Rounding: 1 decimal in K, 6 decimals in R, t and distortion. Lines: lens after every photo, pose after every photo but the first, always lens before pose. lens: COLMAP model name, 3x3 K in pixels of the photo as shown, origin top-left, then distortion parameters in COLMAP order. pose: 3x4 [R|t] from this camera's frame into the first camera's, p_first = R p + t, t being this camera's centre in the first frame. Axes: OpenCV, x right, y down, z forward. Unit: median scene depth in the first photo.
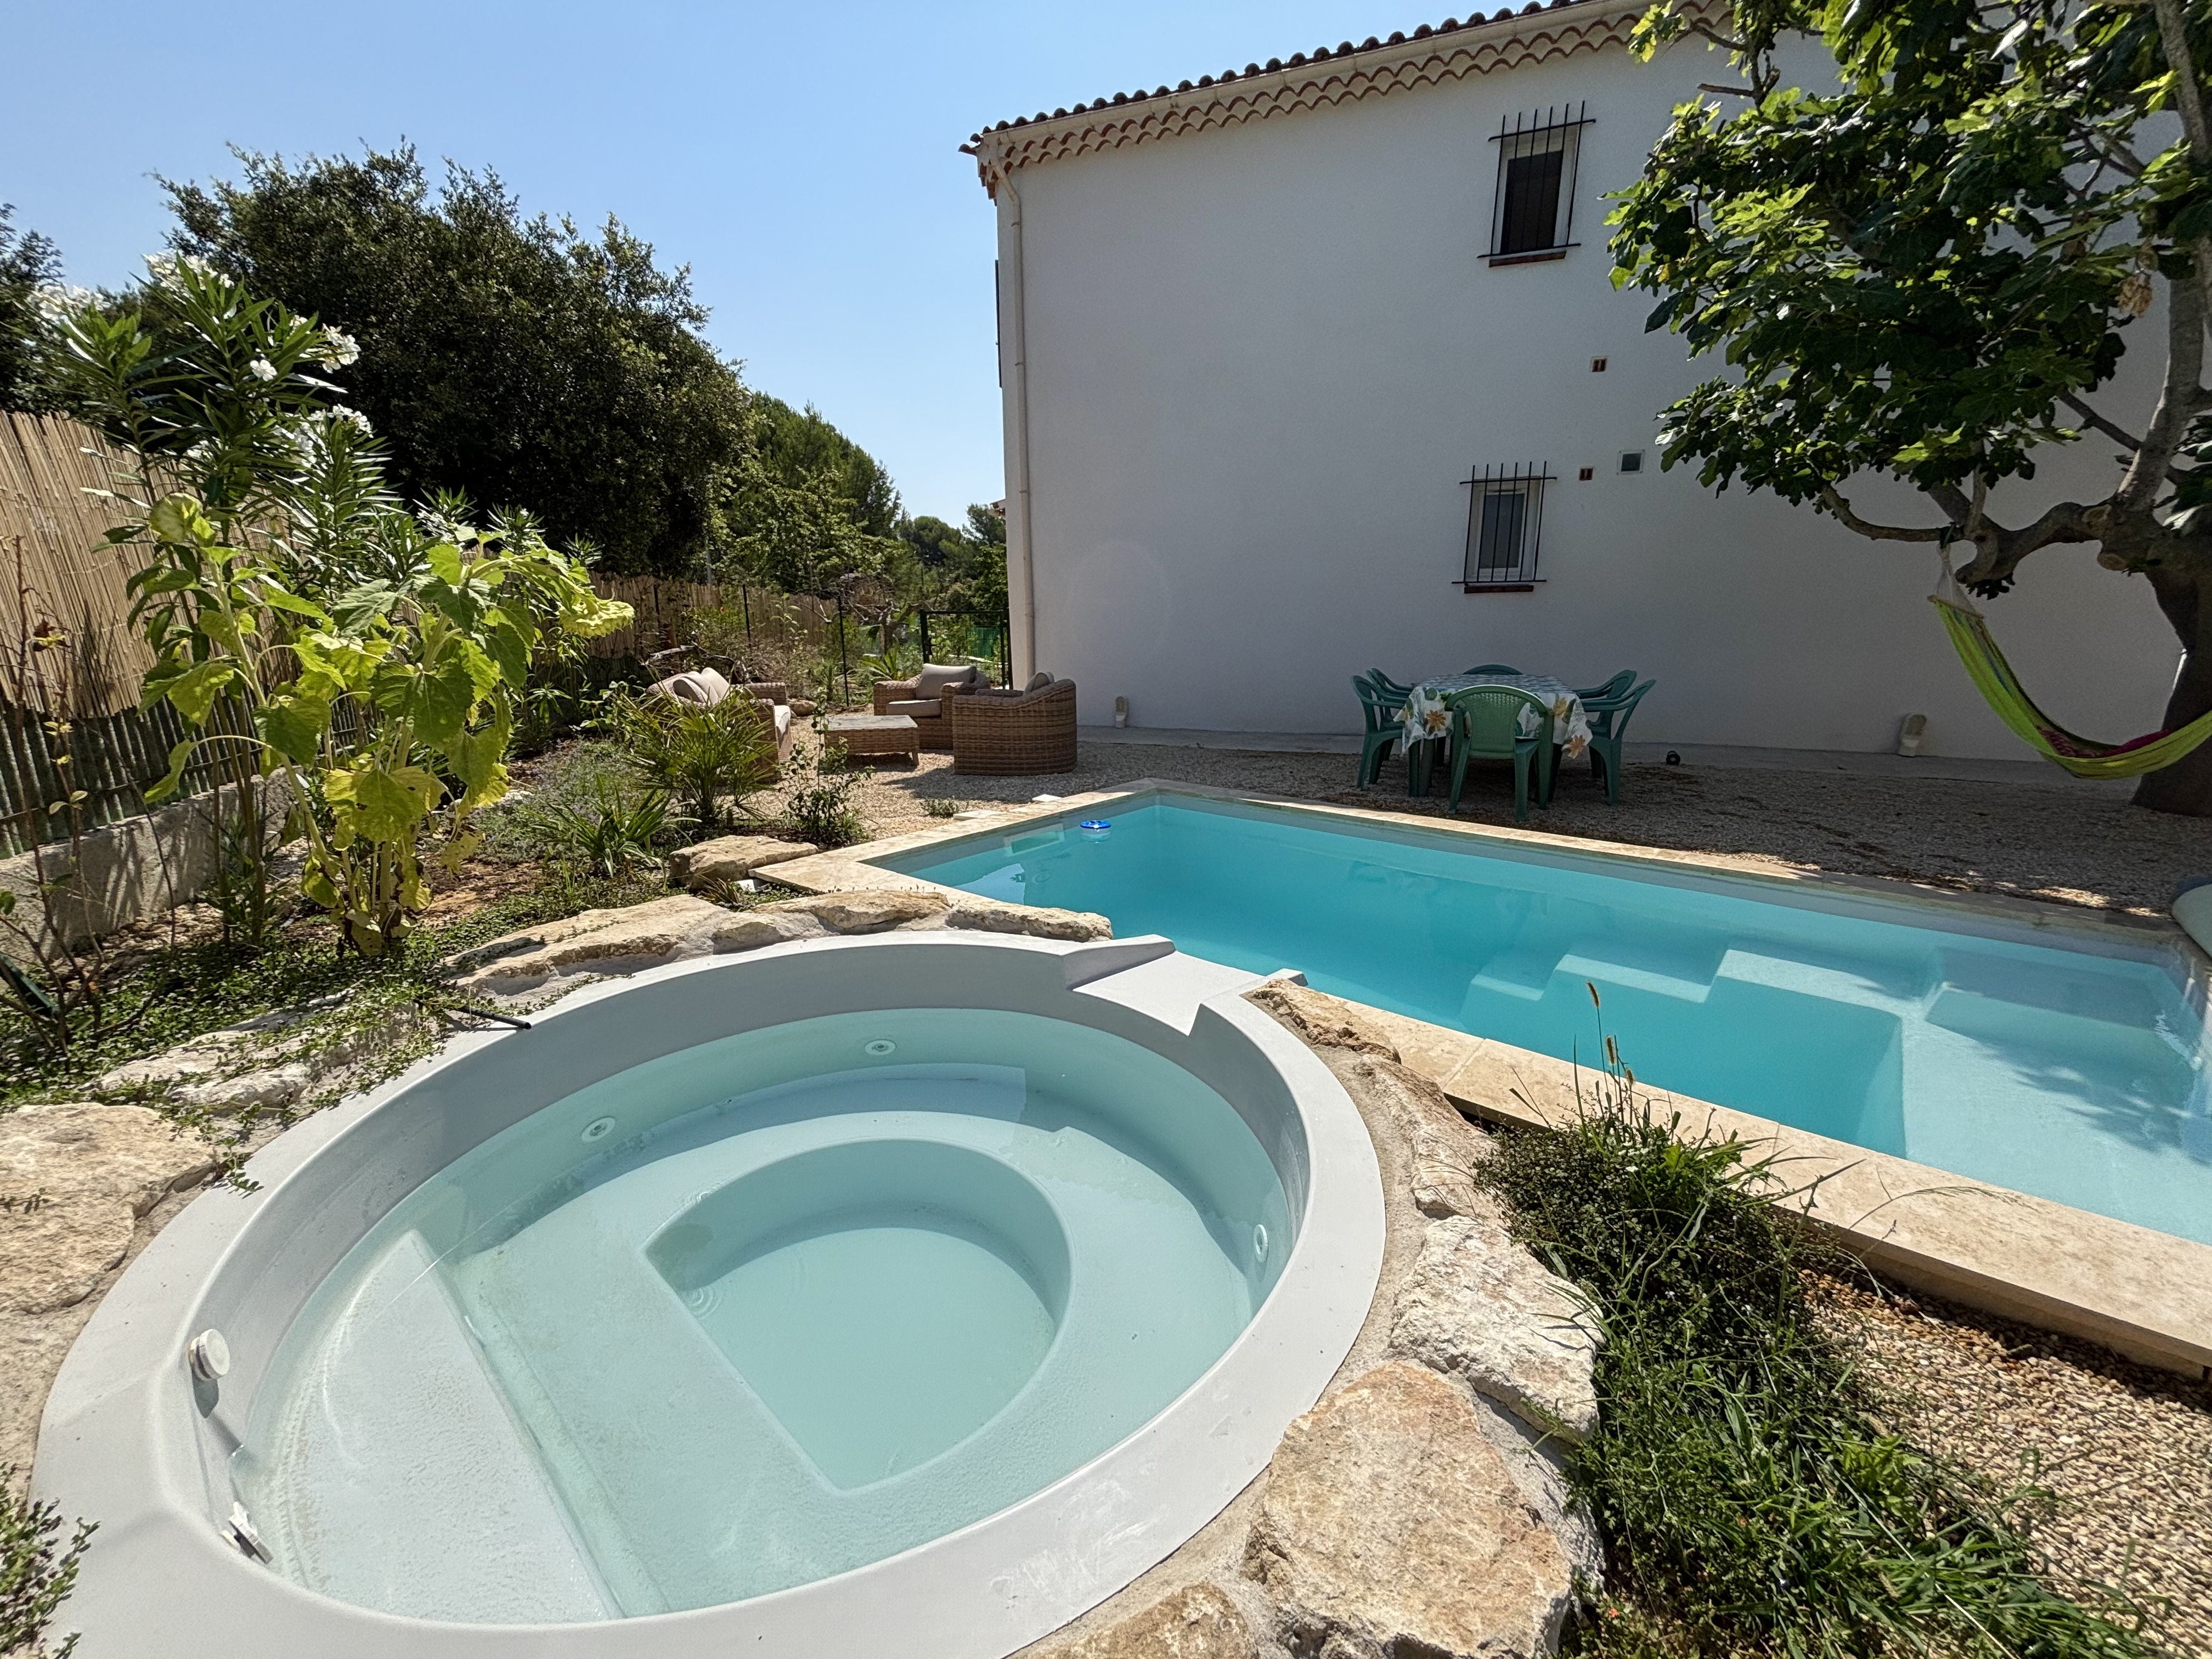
lens RADIAL K [[900.4, 0, 1100.7], [0, 900.4, 827.6], [0, 0, 1]] dist [0.004491, -0.001358]
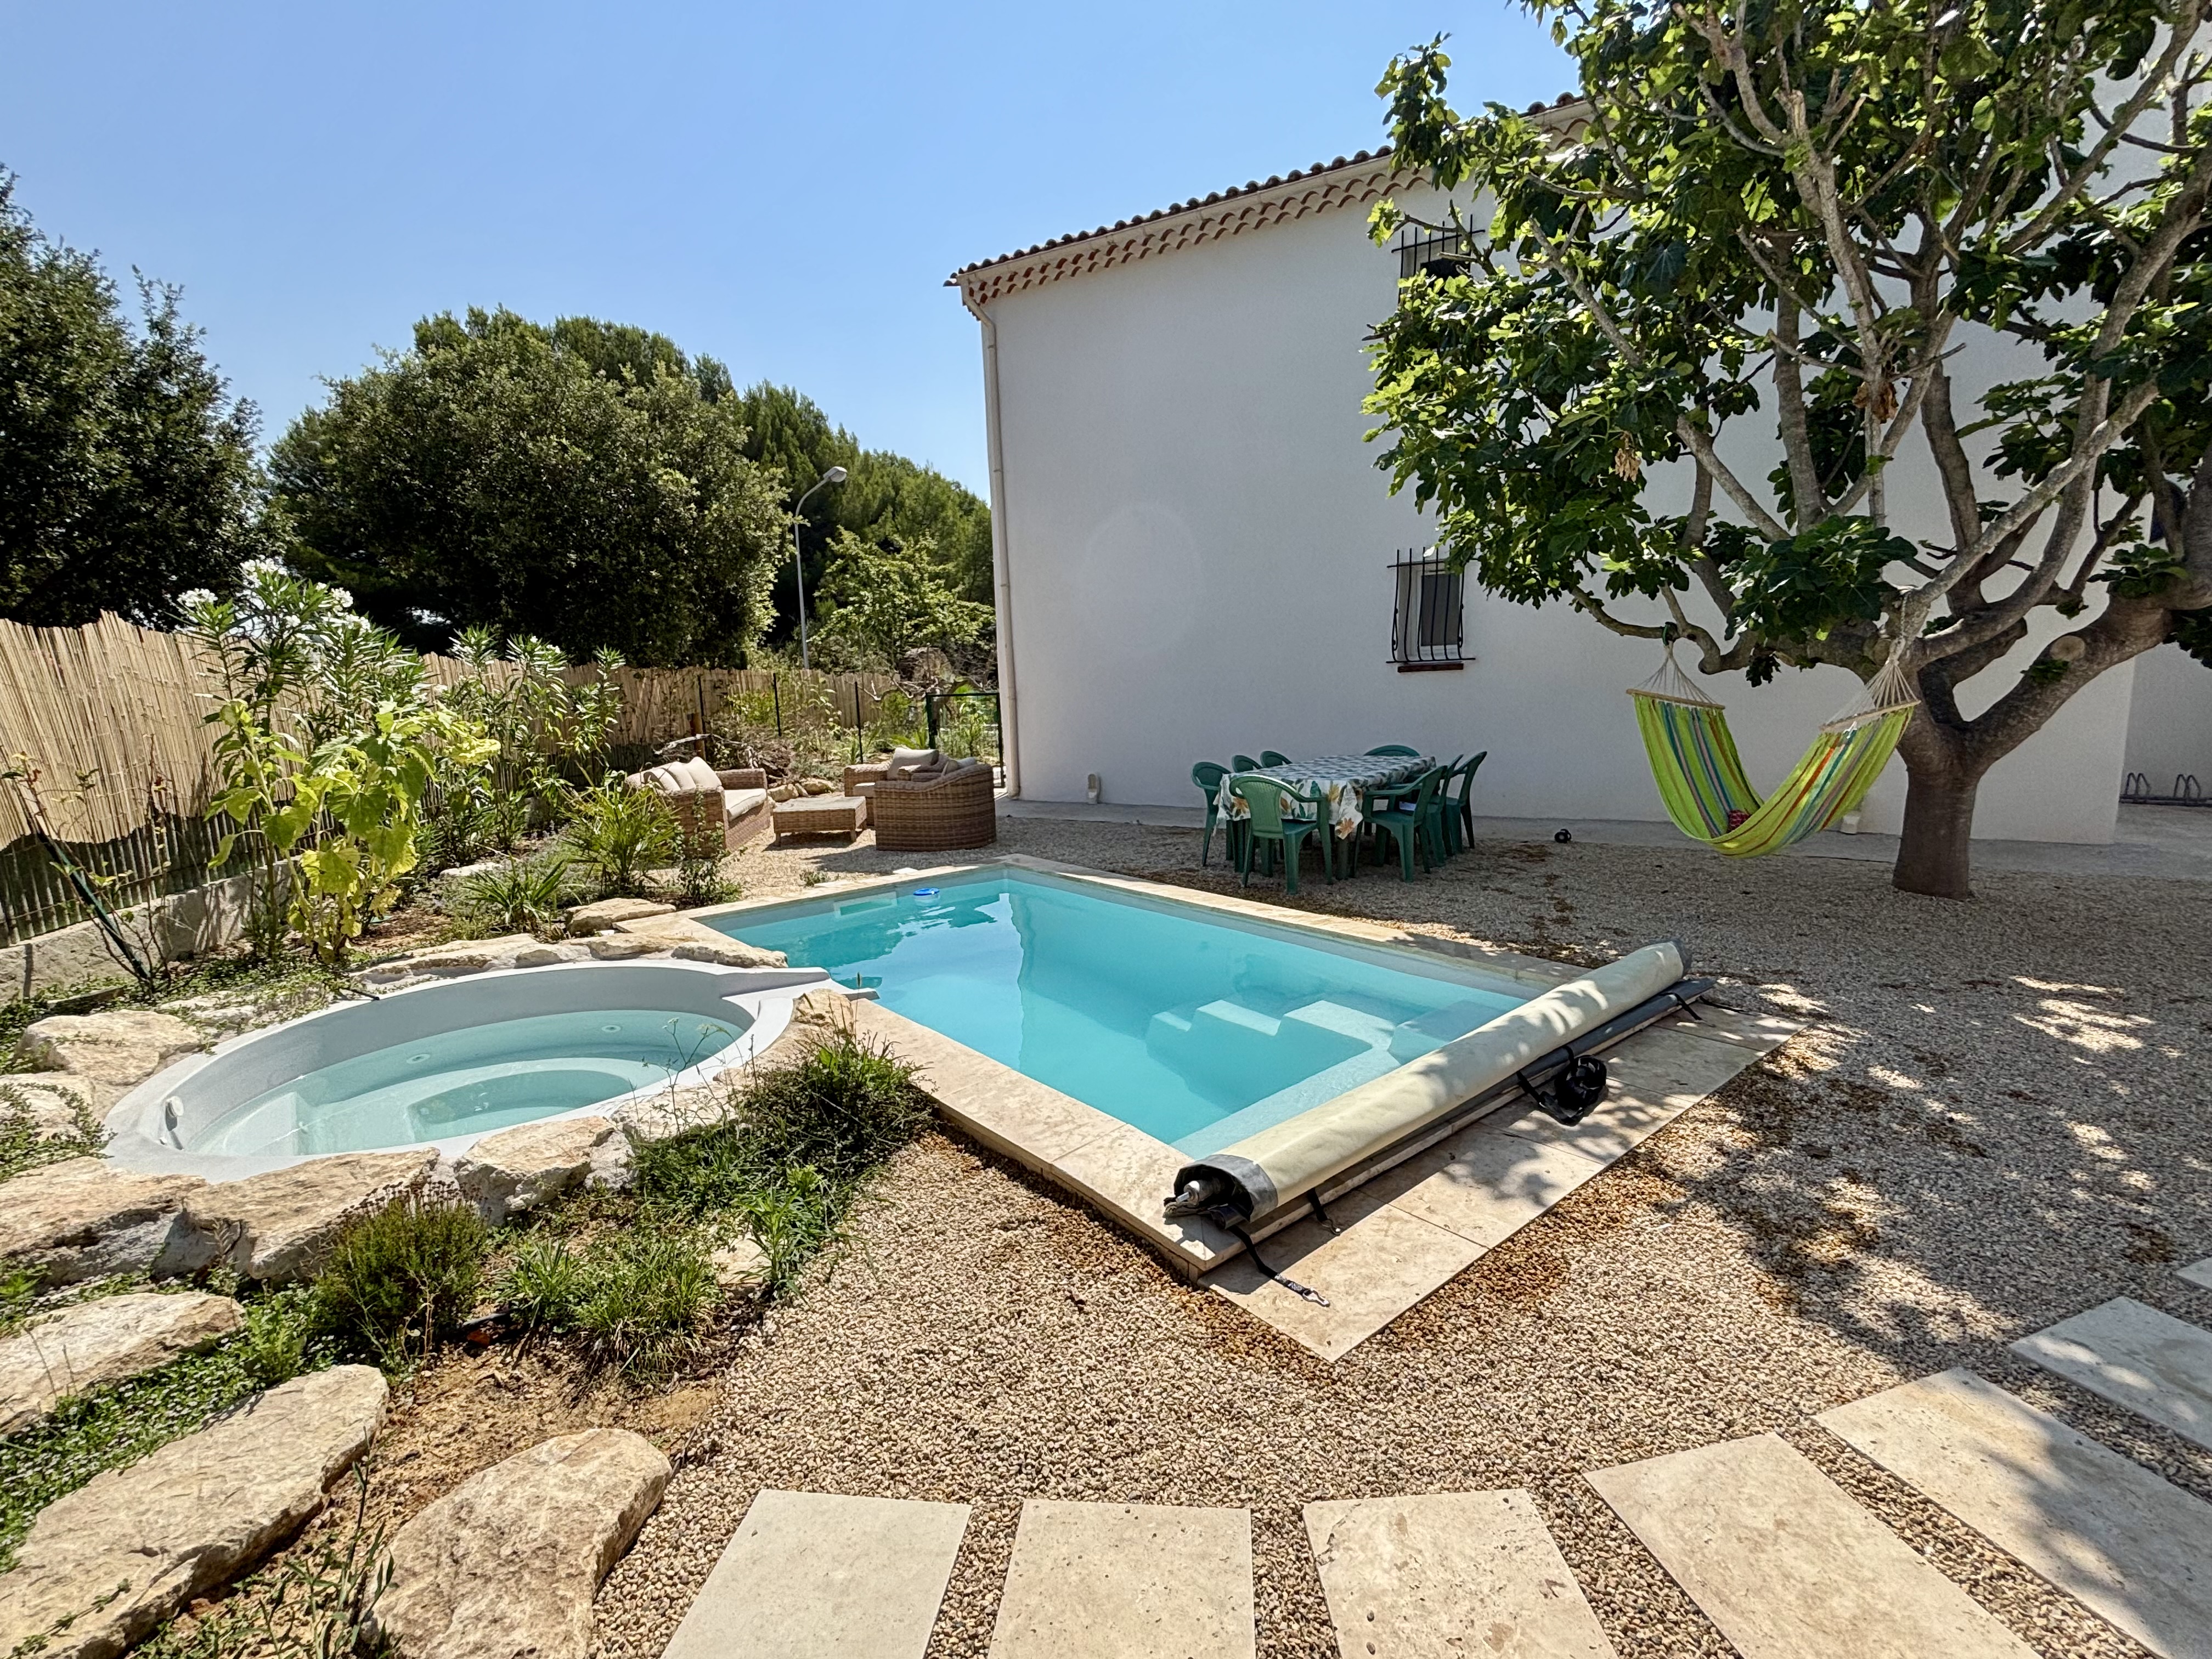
lens RADIAL K [[1052.0, 0, 1100.9], [0, 1052.0, 835.7], [0, 0, 1]] dist [-0.000078, 0.001293]
pose [[0.984236, -0.001342, -0.176857, 0.340880], [-0.011303, 0.997450, -0.070471, 0.010802], [0.176501, 0.071359, 0.981710, -0.238536]]
